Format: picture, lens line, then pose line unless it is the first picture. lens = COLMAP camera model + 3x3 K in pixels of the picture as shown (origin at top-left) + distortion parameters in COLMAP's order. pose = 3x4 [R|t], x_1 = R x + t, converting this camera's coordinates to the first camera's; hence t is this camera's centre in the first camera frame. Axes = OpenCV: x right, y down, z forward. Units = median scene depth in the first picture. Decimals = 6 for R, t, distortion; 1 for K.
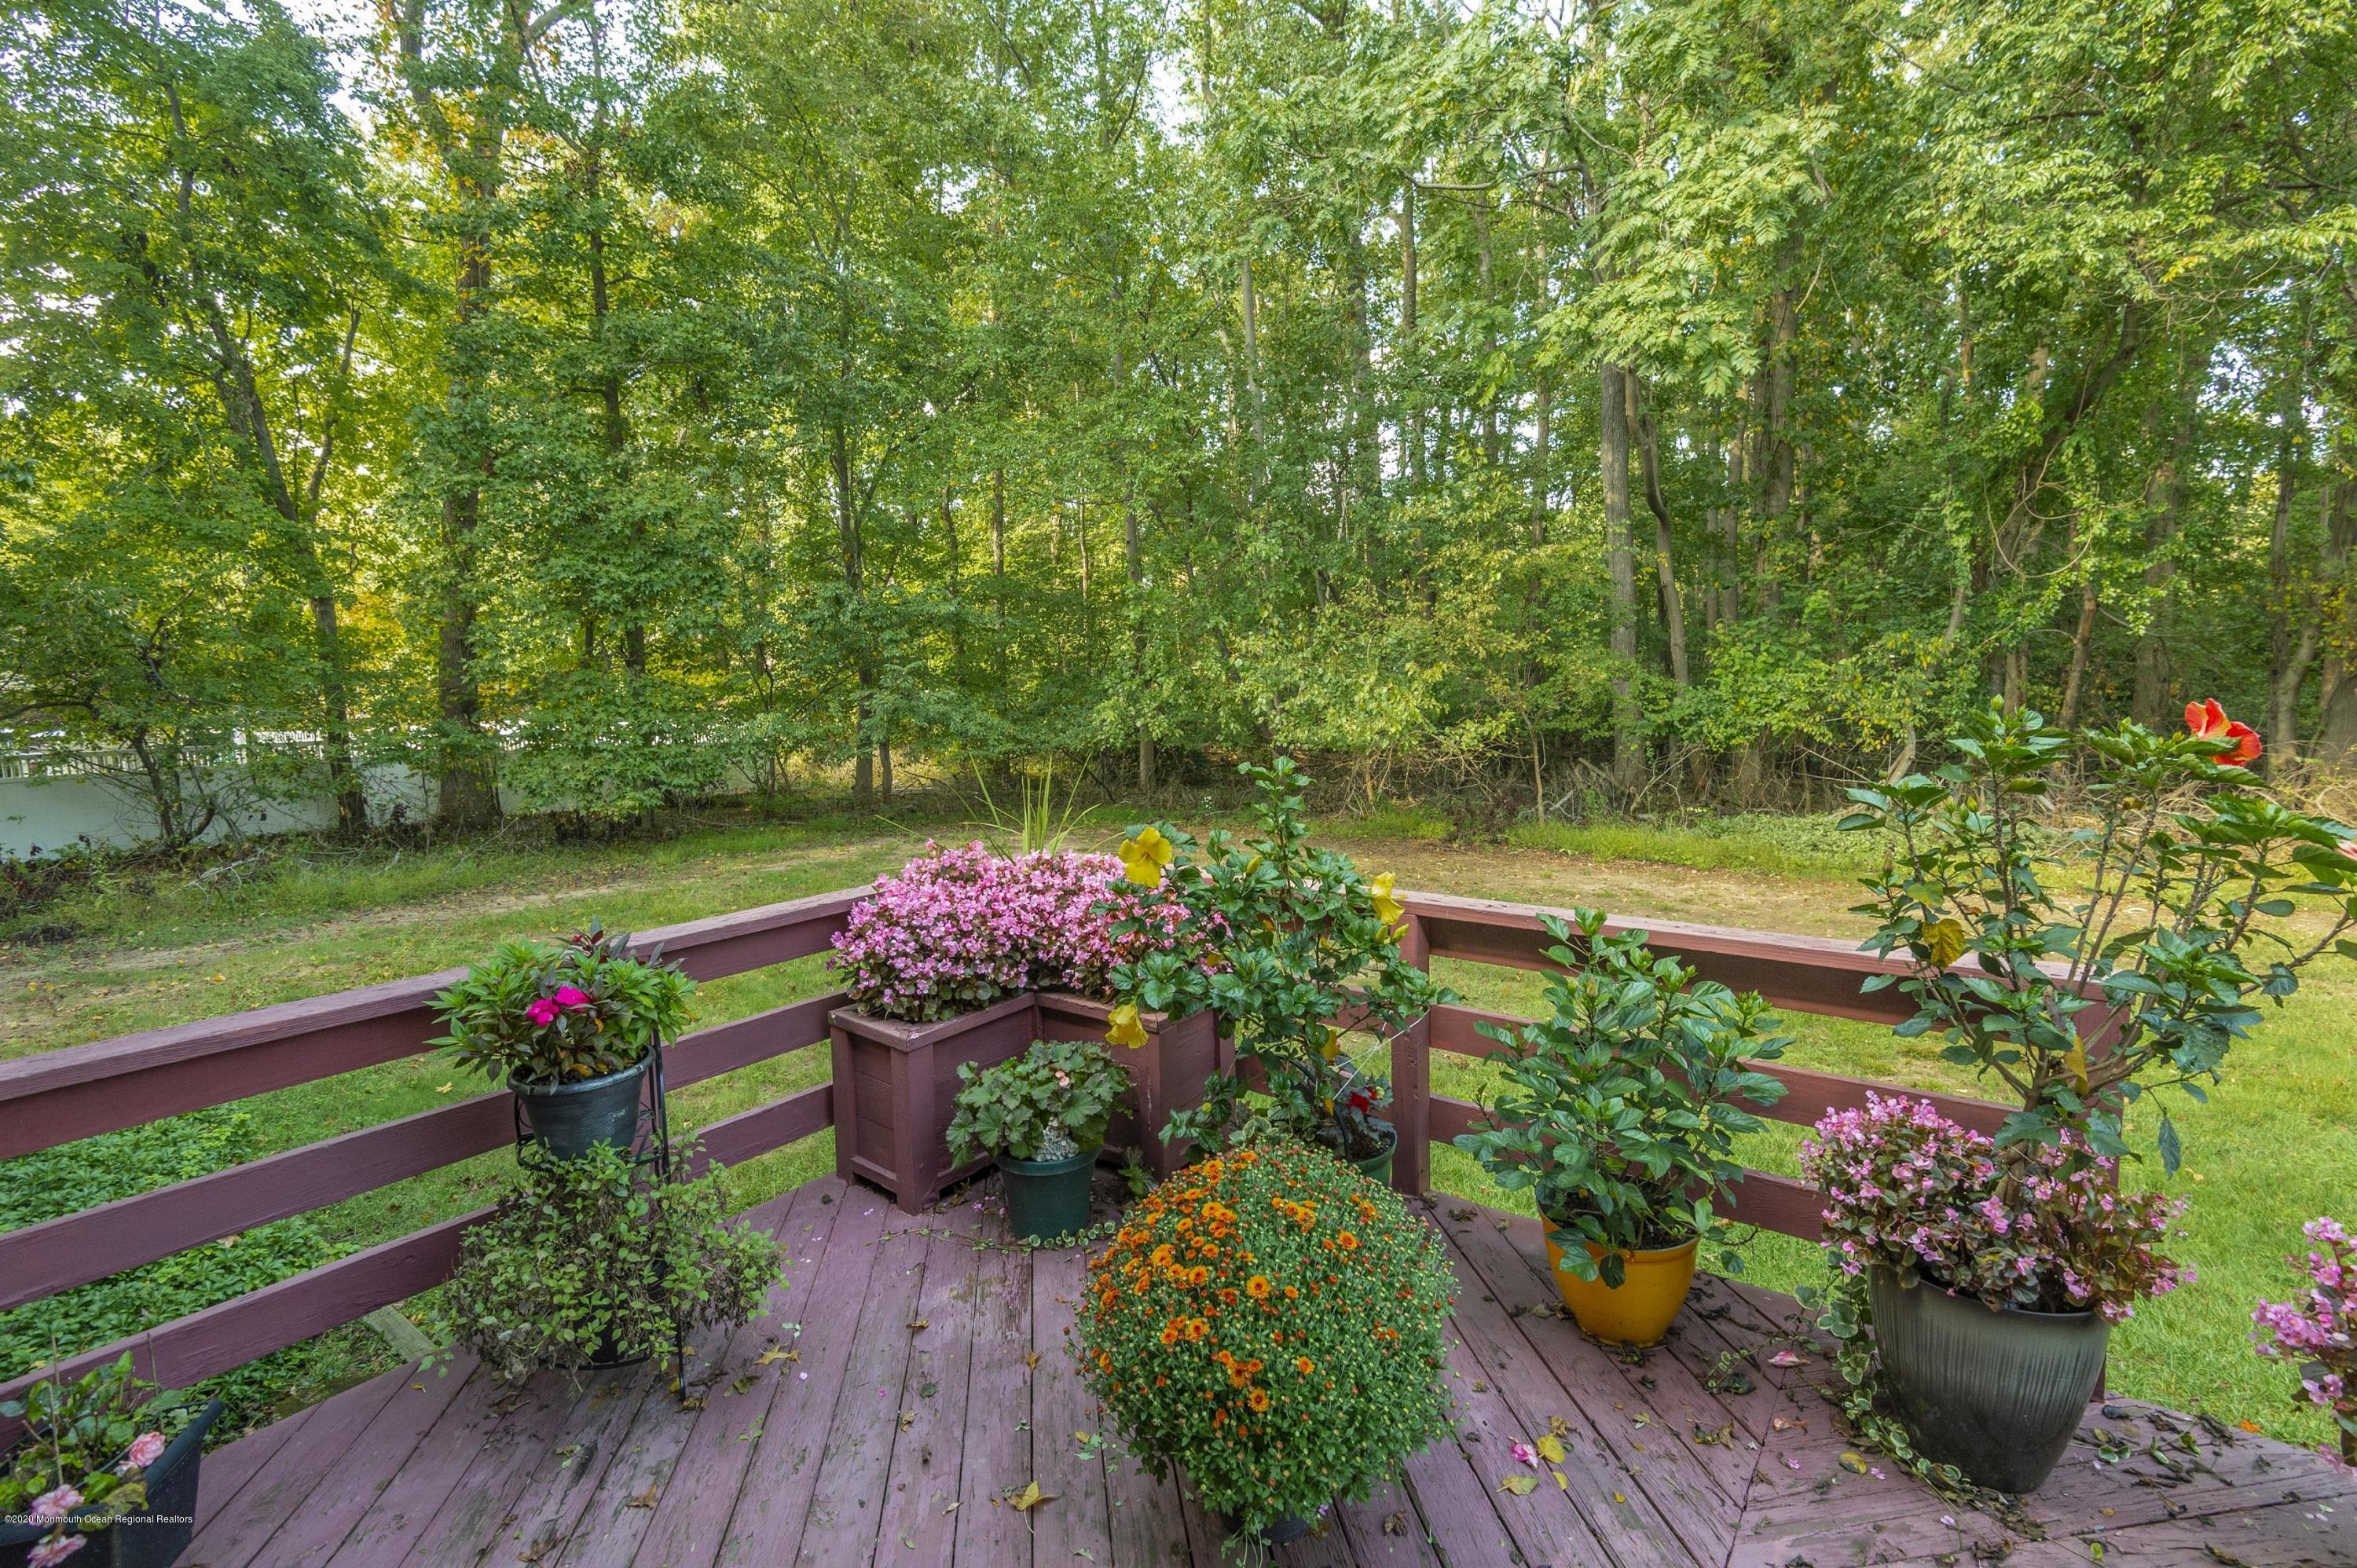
lens RADIAL K [[1086.8, 0, 1178.5], [0, 1086.8, 784.0], [0, 0, 1]] dist [0.011855, -0.000719]
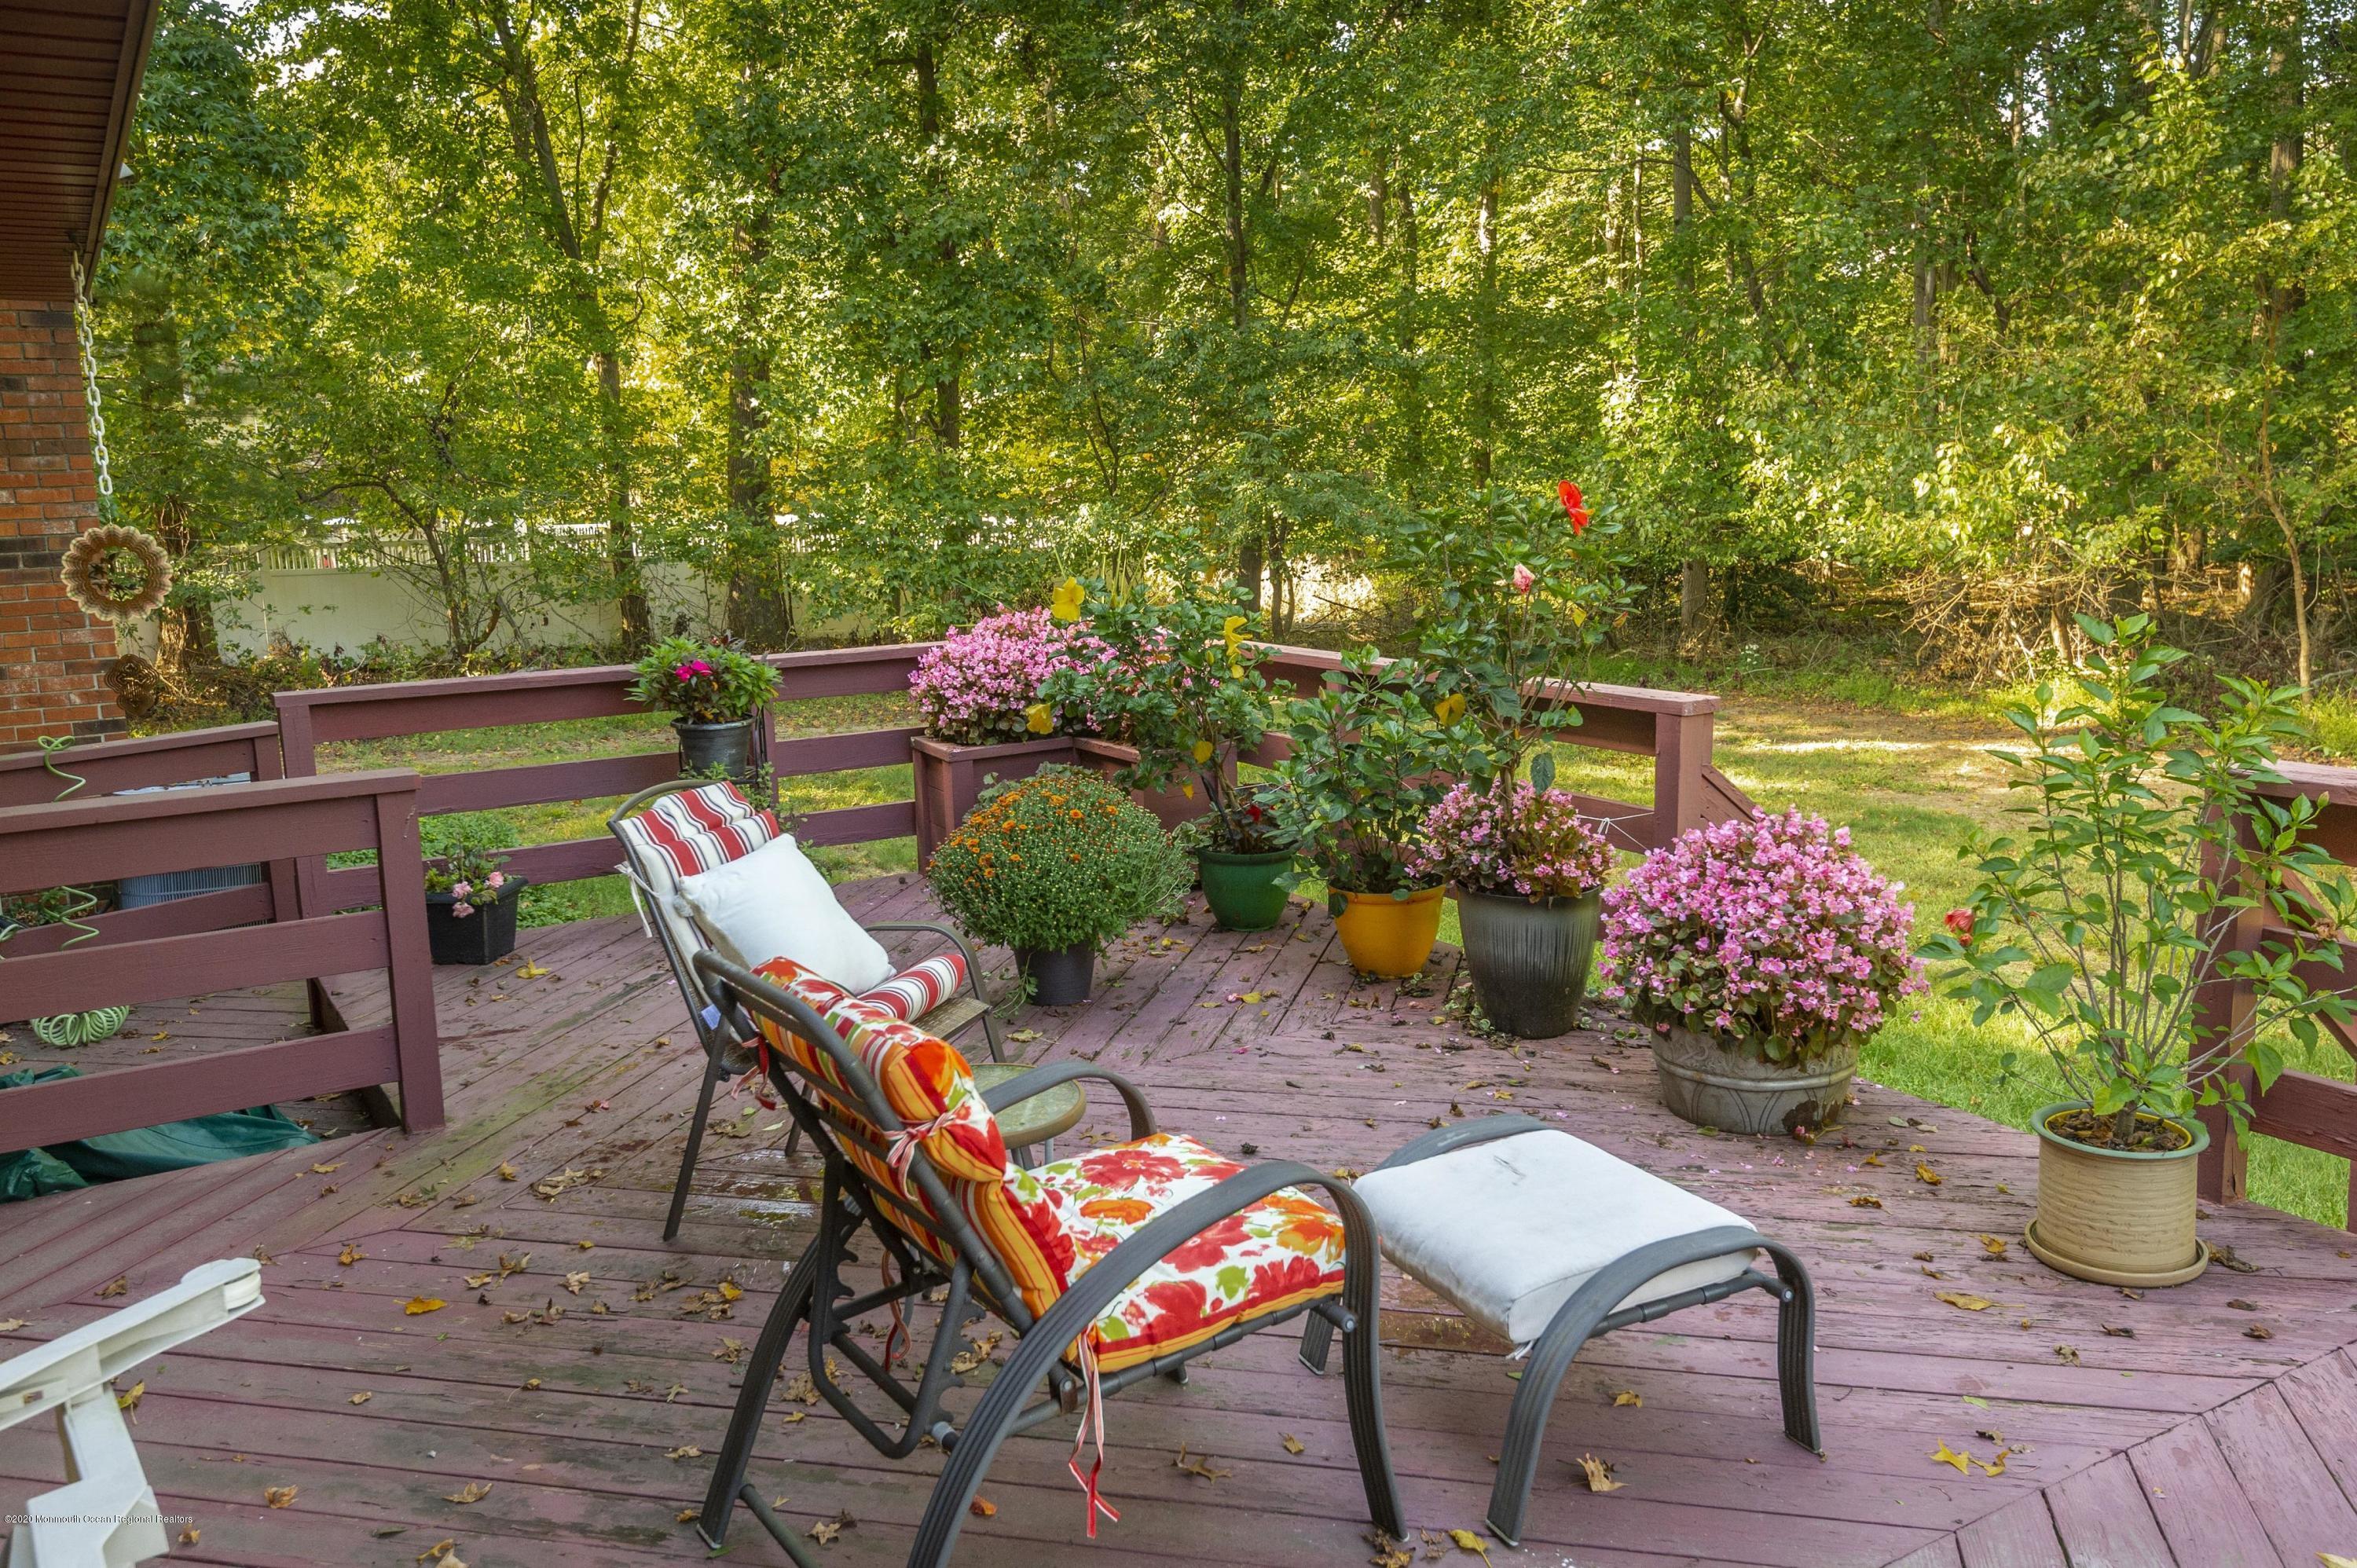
lens RADIAL K [[2034.2, 0, 1178.5], [0, 2034.2, 784.0], [0, 0, 1]] dist [0.086904, 0.001446]
pose [[0.921428, 0.057320, -0.384298, 0.227647], [-0.030462, 0.996671, 0.075619, 0.020567], [0.387353, -0.057971, 0.920107, -0.272046]]
